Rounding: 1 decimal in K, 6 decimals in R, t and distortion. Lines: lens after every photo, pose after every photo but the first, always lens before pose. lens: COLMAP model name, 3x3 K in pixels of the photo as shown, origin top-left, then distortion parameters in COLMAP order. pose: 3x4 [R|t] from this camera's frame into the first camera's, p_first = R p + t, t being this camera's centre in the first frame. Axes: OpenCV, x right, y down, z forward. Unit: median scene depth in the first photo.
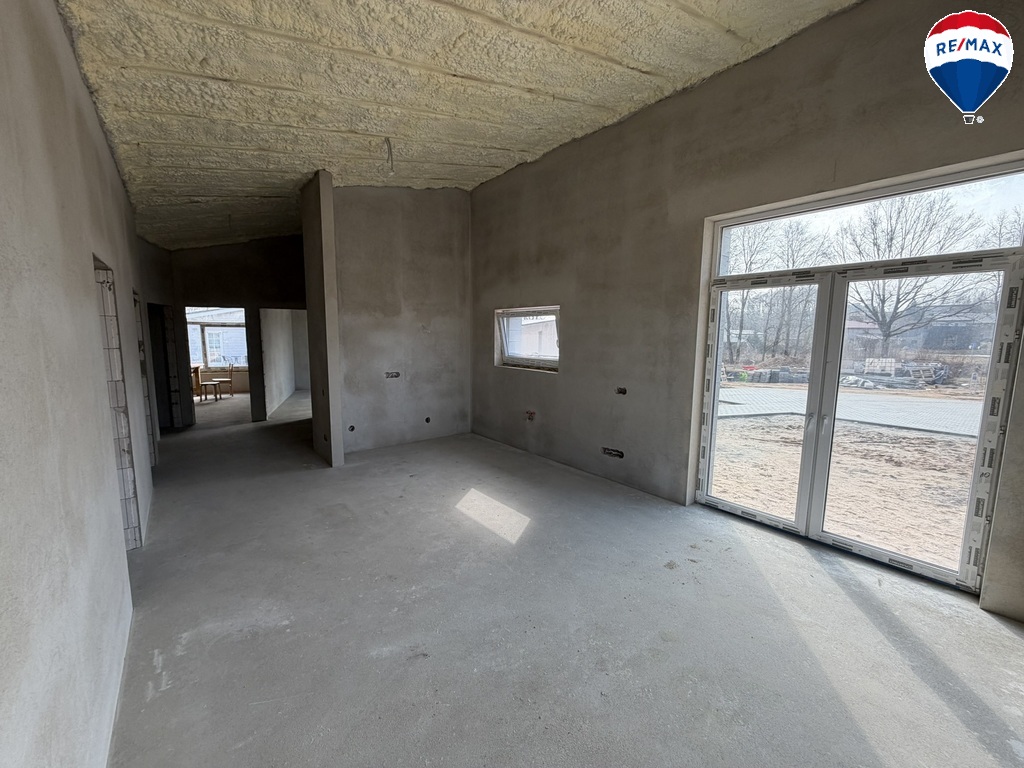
lens RADIAL K [[406.3, 0, 508.5], [0, 406.3, 383.8], [0, 0, 1]] dist [0.003560, -0.000210]
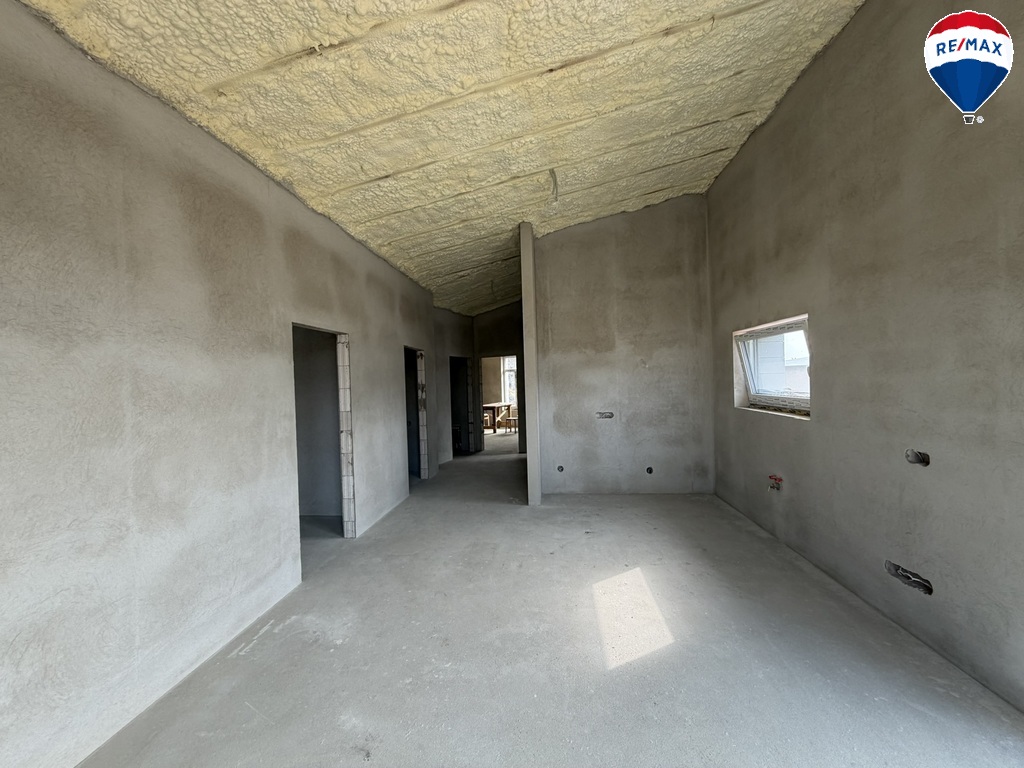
lens RADIAL K [[406.3, 0, 509.8], [0, 406.3, 384.1], [0, 0, 1]] dist [0.003560, -0.000210]
pose [[0.707868, -0.023381, -0.705958, 0.267733], [-0.047778, 0.995578, -0.080881, -0.009183], [0.704727, 0.090983, 0.703621, 0.254430]]
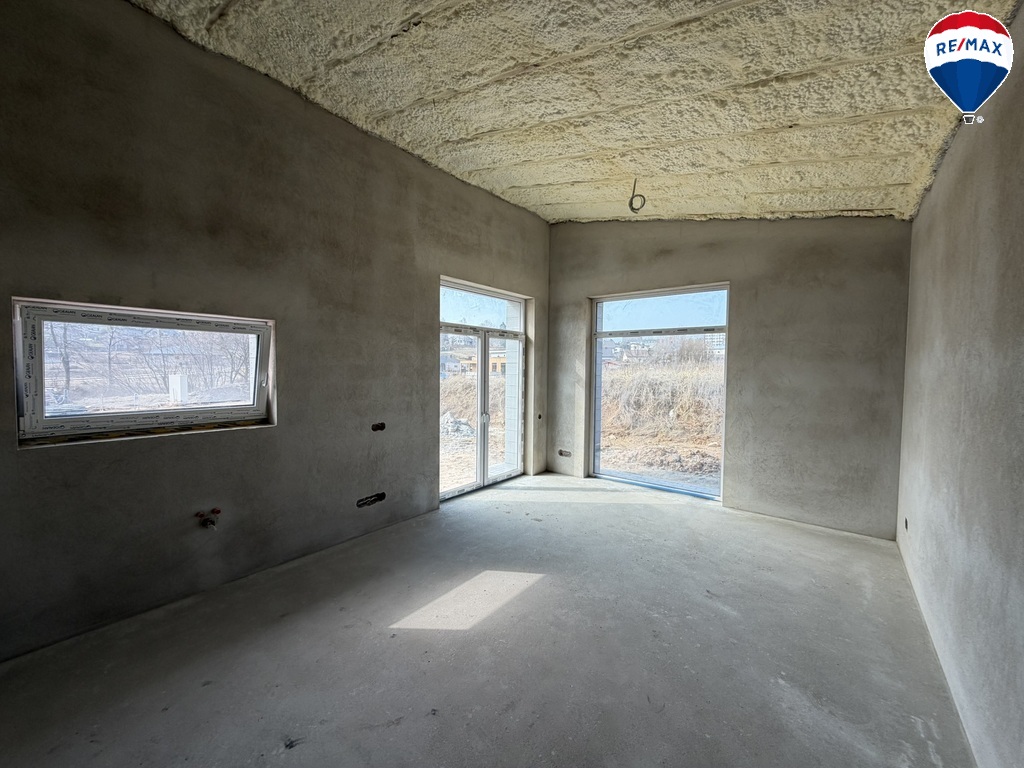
lens RADIAL K [[406.3, 0, 508.4], [0, 406.3, 383.8], [0, 0, 1]] dist [0.003560, -0.000210]
pose [[-0.216739, -0.052107, 0.974838, -0.646729], [0.104789, 0.991563, 0.076299, -0.113627], [-0.970589, 0.118689, -0.209450, 0.865801]]
